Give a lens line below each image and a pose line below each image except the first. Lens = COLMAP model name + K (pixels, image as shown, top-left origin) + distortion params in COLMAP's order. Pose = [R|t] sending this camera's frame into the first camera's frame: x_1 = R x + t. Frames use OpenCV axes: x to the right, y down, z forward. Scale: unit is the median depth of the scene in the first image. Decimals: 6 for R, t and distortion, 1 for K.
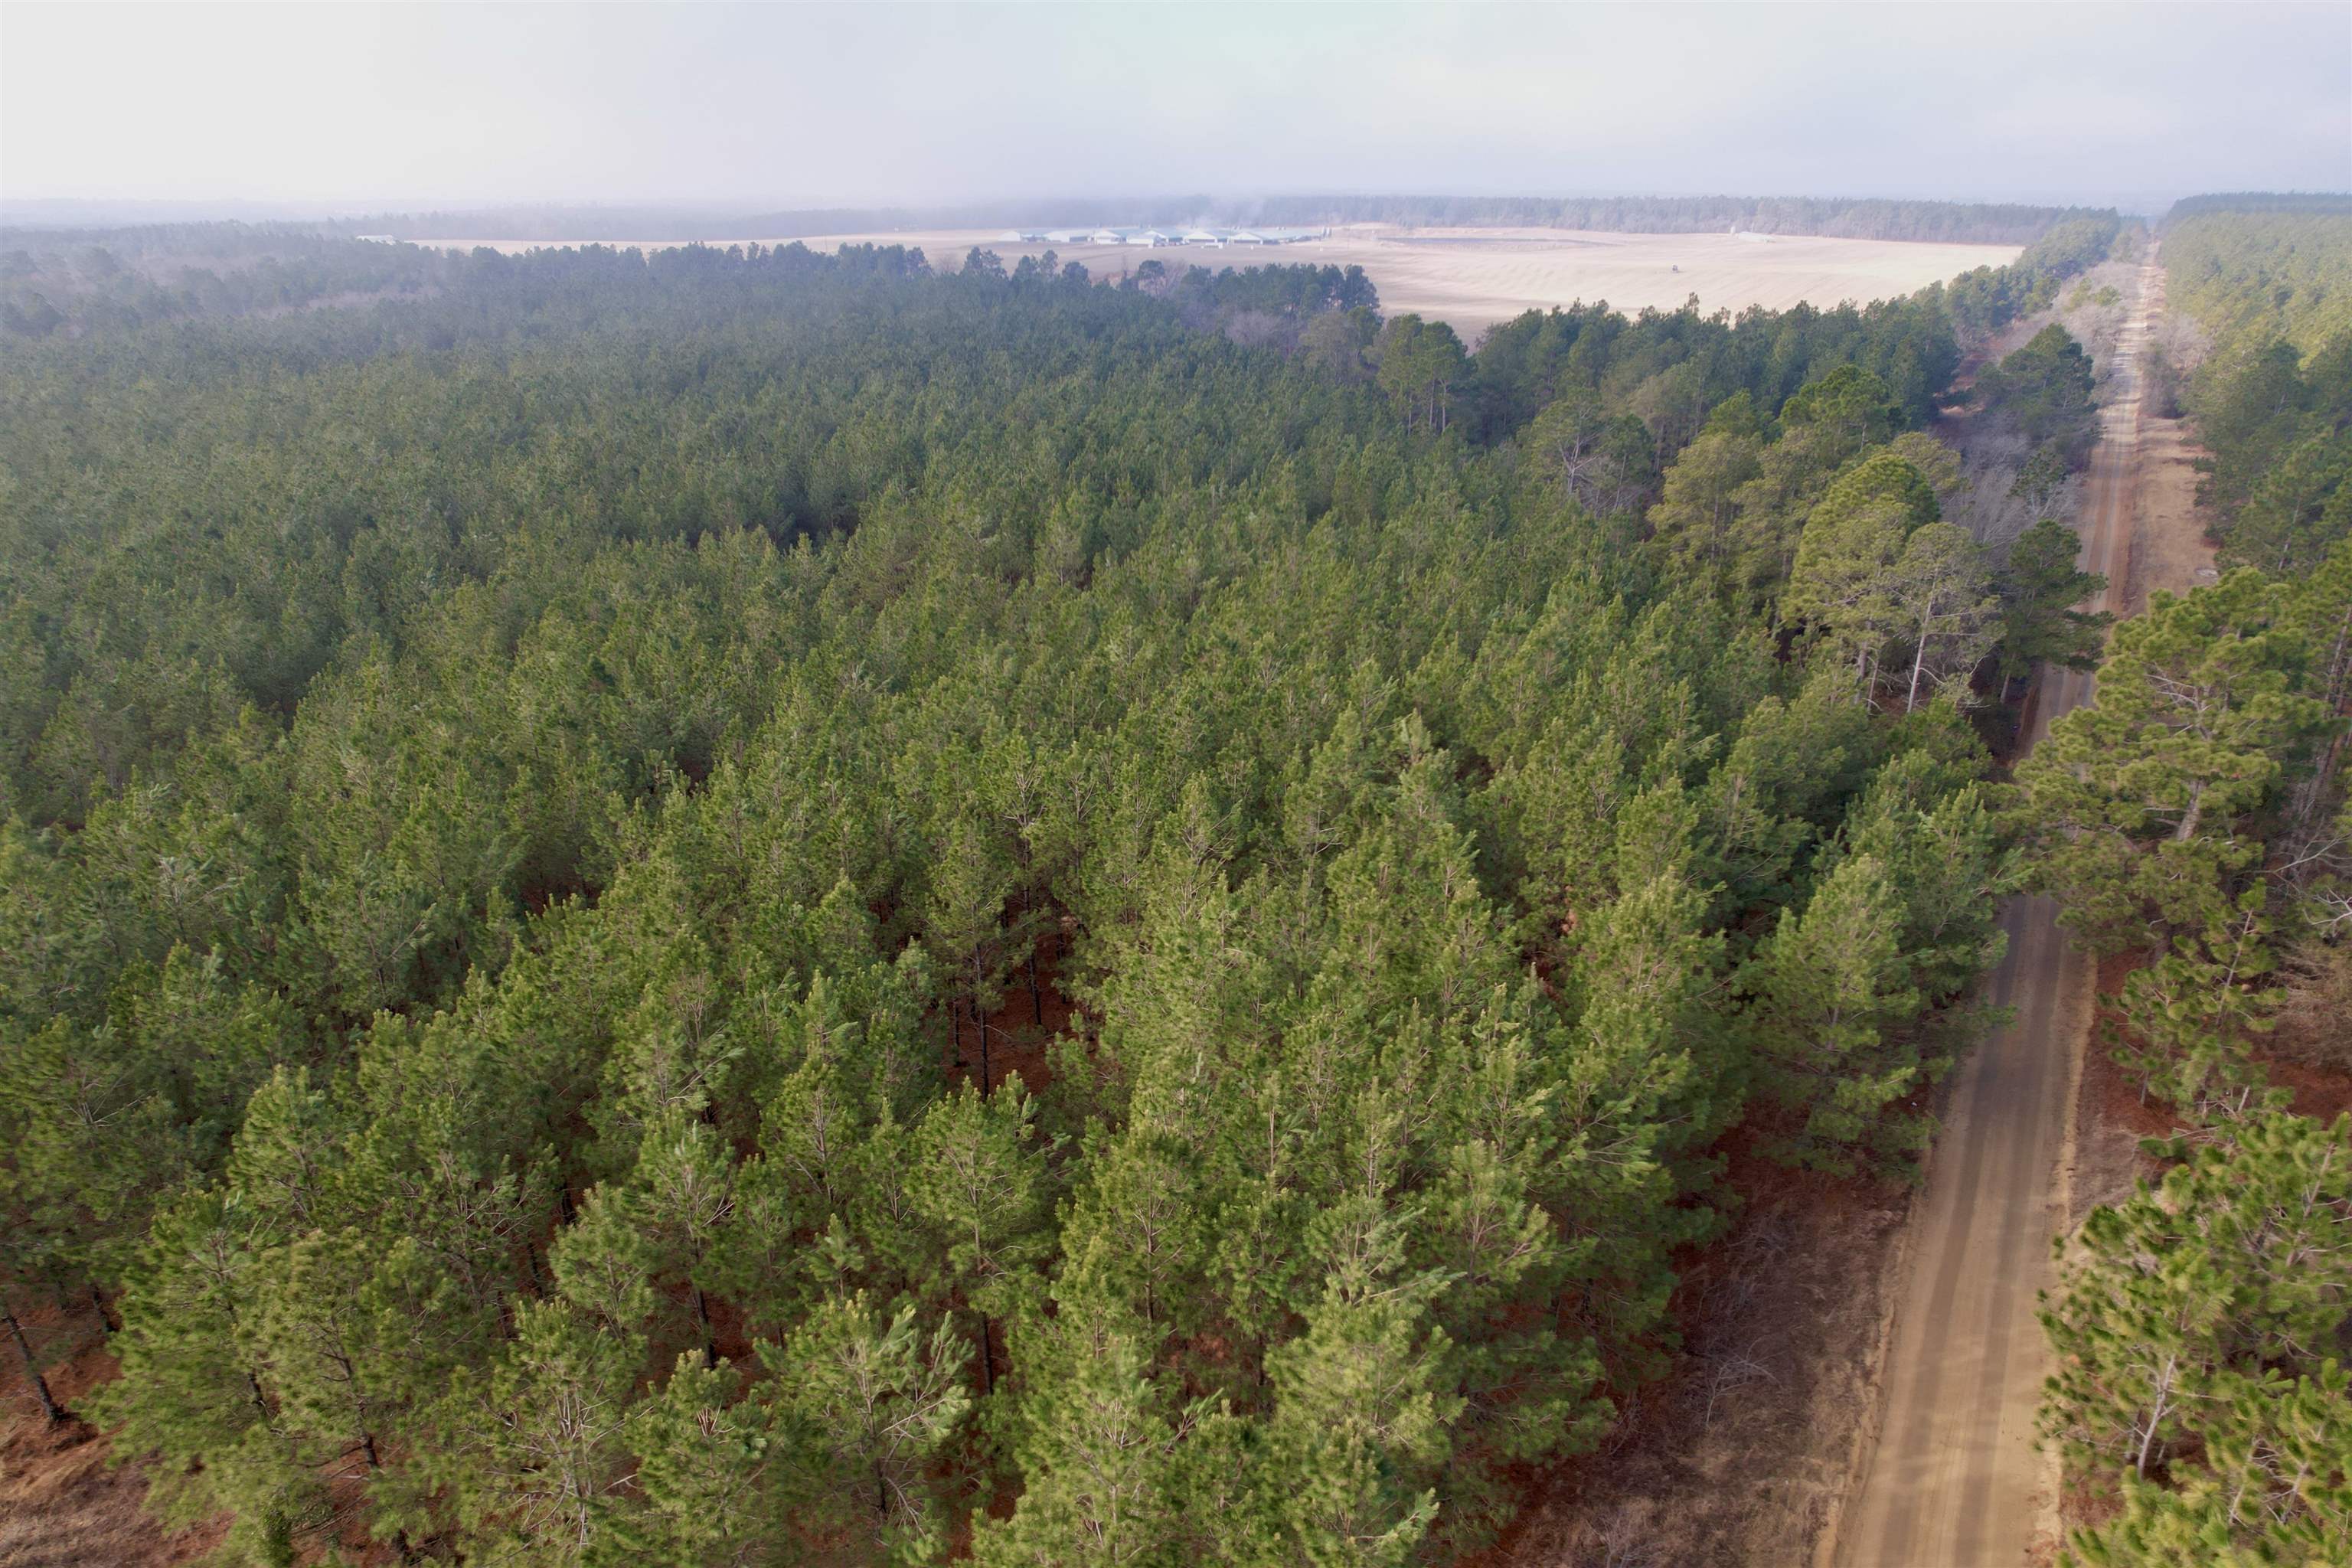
lens RADIAL K [[1484.0, 0, 1176.0], [0, 1484.0, 784.0], [0, 0, 1]] dist [-0.089888, 0.085902]
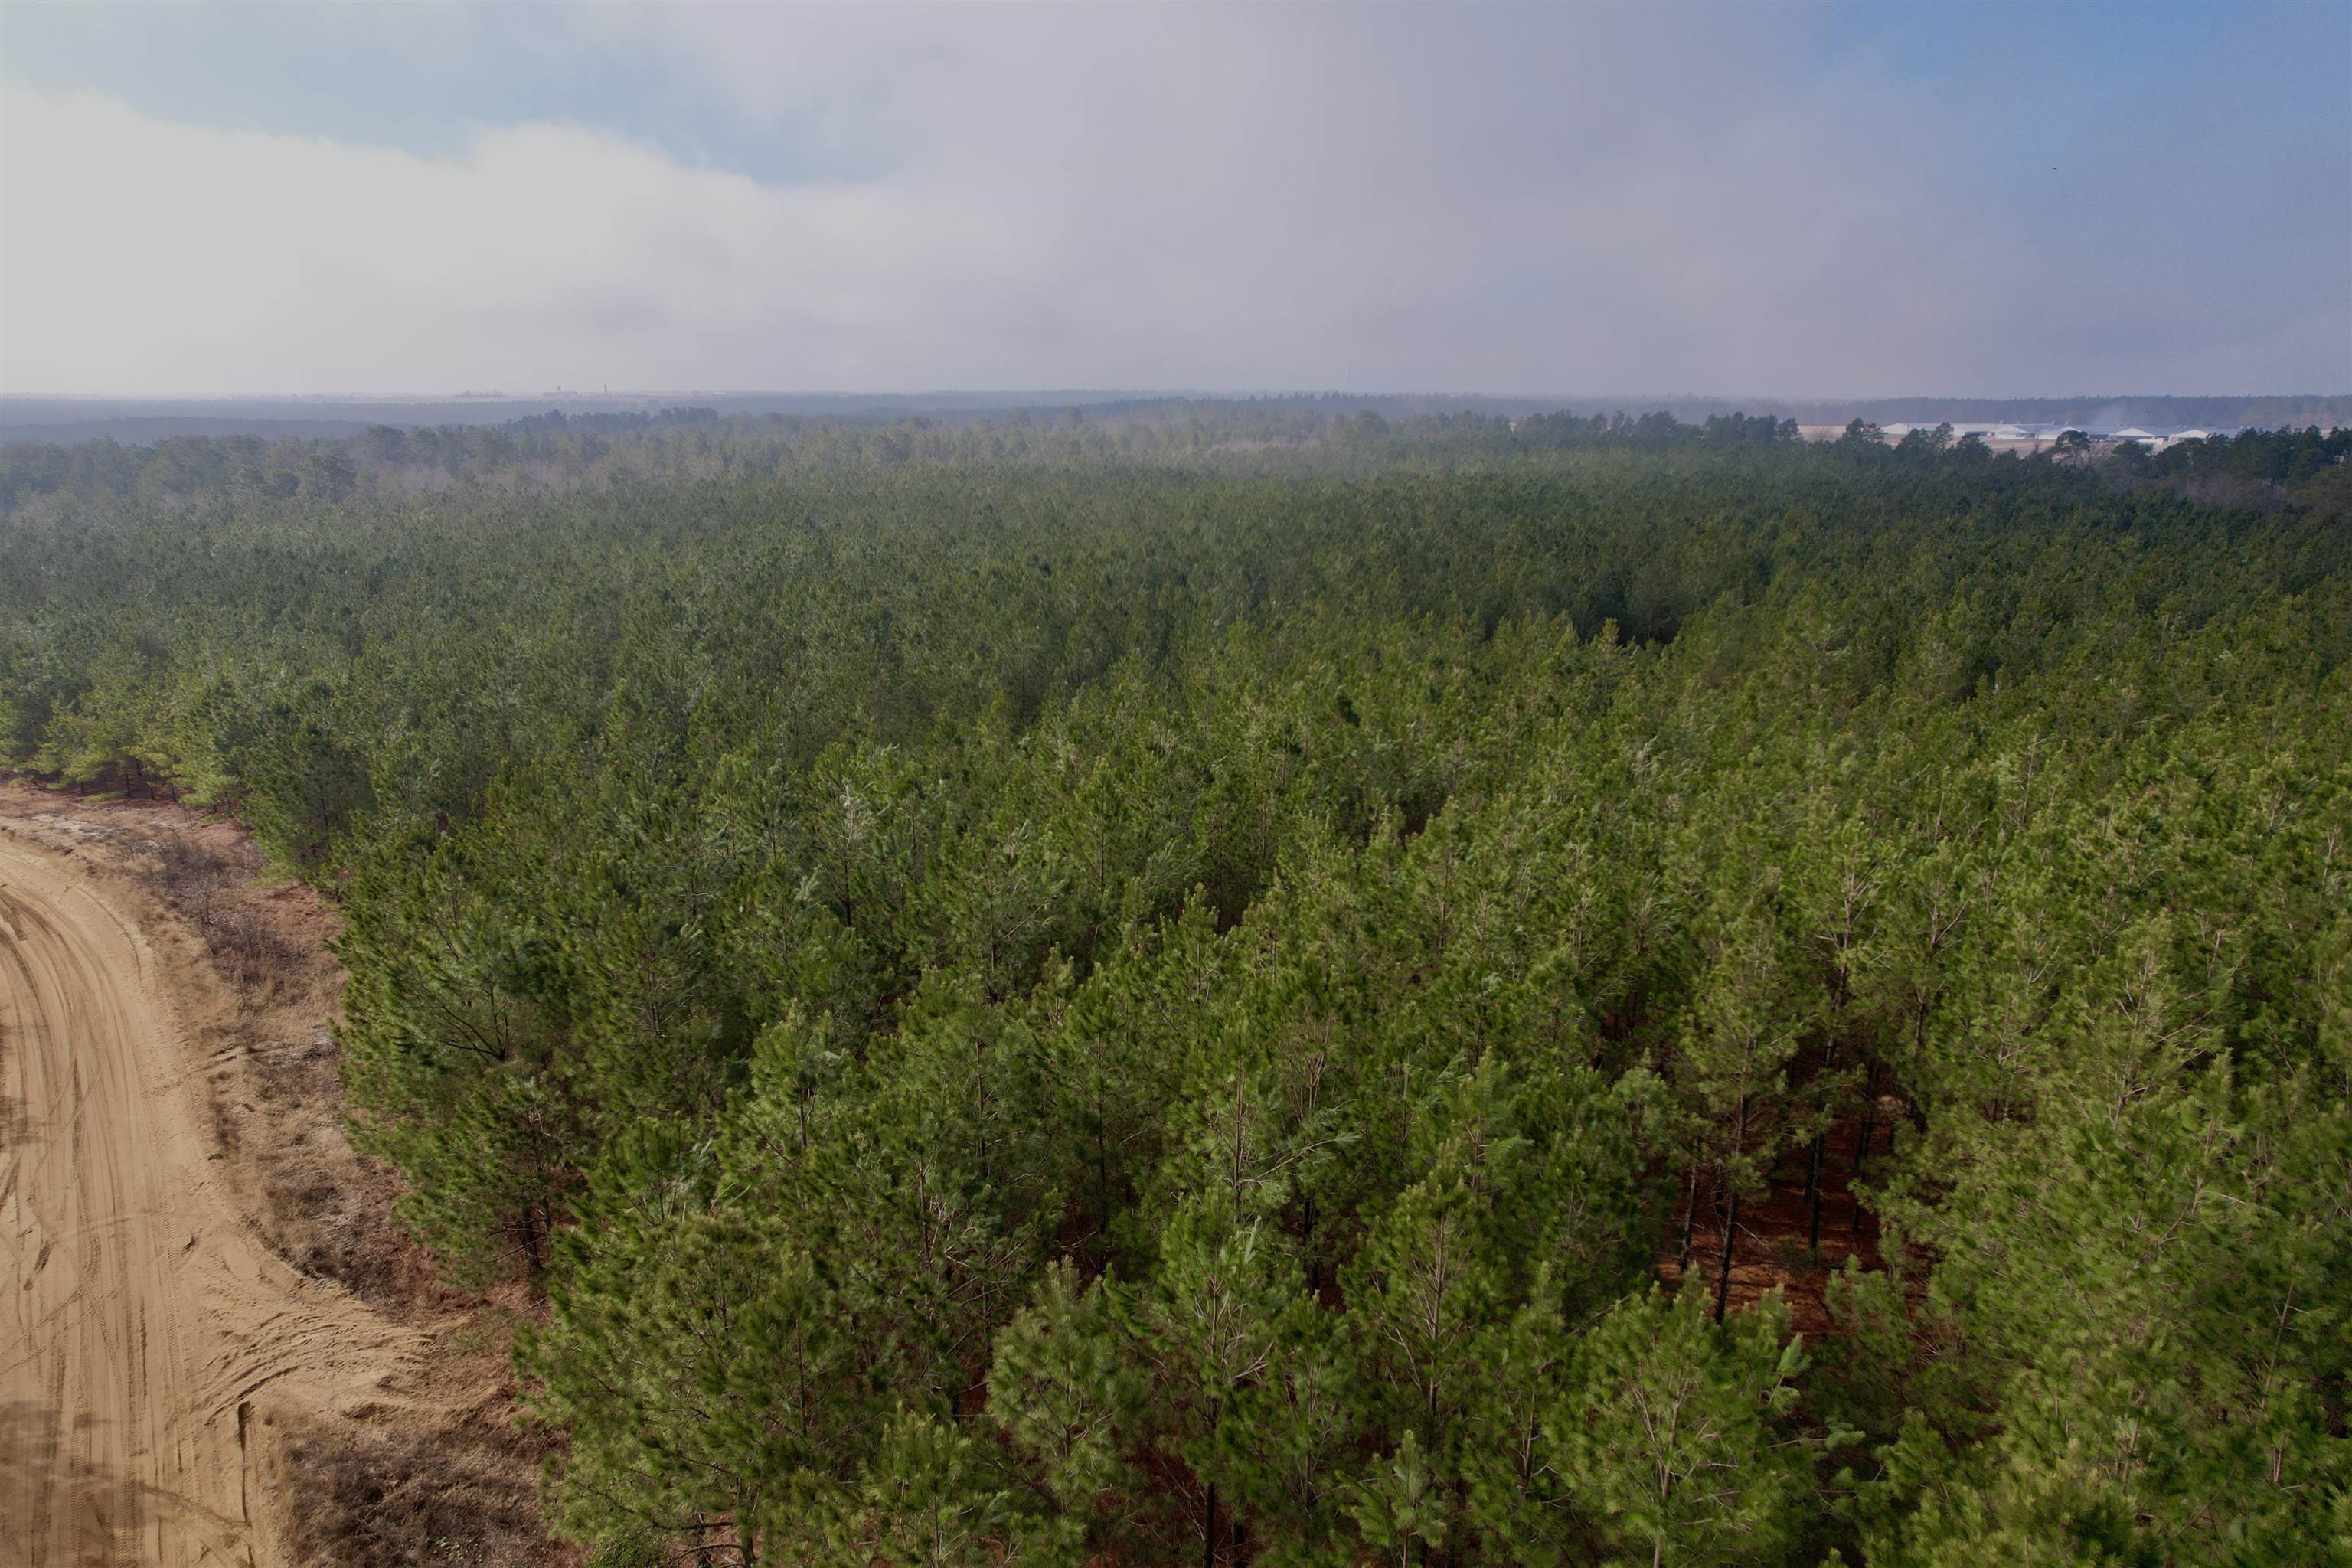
lens RADIAL K [[1484.0, 0, 1176.0], [0, 1484.0, 784.0], [0, 0, 1]] dist [-0.089888, 0.085902]
pose [[0.851426, 0.135965, -0.506545, -0.035453], [-0.198615, 0.977468, -0.071474, 0.066226], [0.485414, 0.161462, 0.859246, 0.268724]]
